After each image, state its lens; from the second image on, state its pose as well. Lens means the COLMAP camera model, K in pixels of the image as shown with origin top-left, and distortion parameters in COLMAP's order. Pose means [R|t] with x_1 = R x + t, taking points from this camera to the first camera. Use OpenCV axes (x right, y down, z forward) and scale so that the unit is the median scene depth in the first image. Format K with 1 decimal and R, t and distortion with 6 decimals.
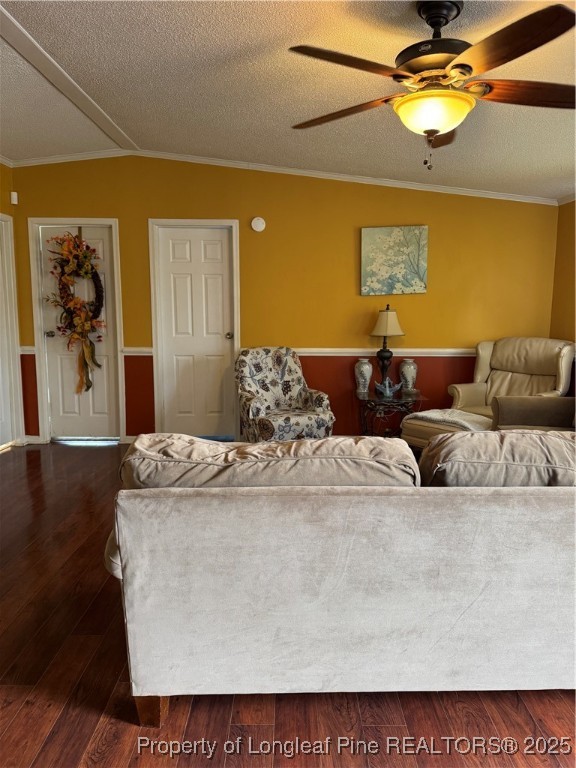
lens RADIAL K [[533.5, 0, 285.0], [0, 533.5, 389.0], [0, 0, 1]] dist [0.124637, -0.208393]
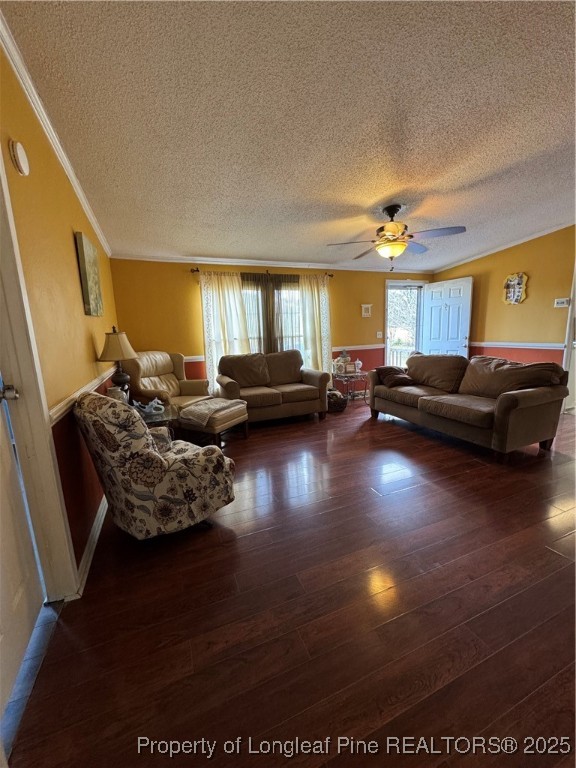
lens RADIAL K [[304.8, 0, 288.0], [0, 304.8, 384.0], [0, 0, 1]] dist [-0.002706, -0.000205]
pose [[-0.370065, -0.159603, 0.915194, -0.439417], [0.160503, 0.959334, 0.232201, -0.132152], [-0.915036, 0.232821, -0.329399, 0.903572]]
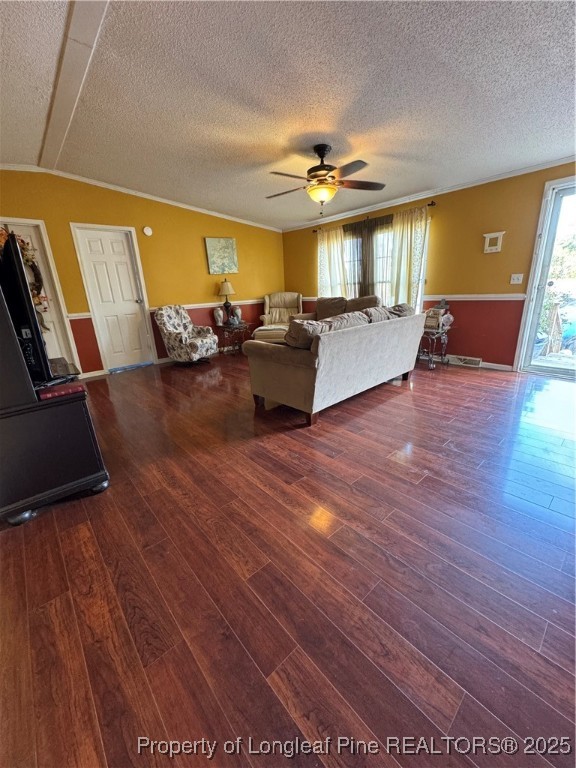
lens RADIAL K [[304.8, 0, 288.0], [0, 304.8, 384.0], [0, 0, 1]] dist [-0.002706, -0.000205]
pose [[0.747047, -0.237175, 0.621022, -0.424222], [0.142929, 0.969647, 0.198384, 0.030028], [-0.649224, -0.059440, 0.758271, -0.030514]]
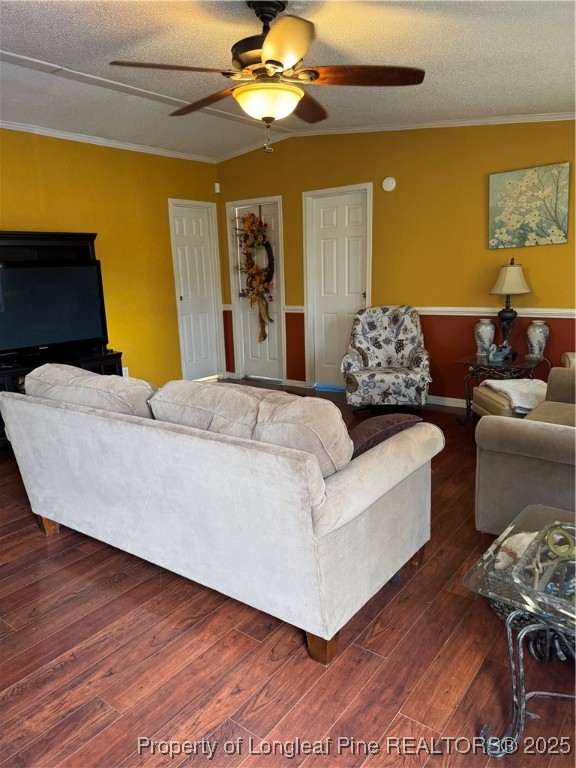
lens RADIAL K [[533.5, 0, 285.0], [0, 533.5, 389.0], [0, 0, 1]] dist [0.124637, -0.208393]
pose [[0.797911, 0.101280, -0.594206, 0.443386], [-0.049867, 0.993495, 0.102376, -0.015308], [0.600710, -0.052055, 0.797771, 0.040753]]
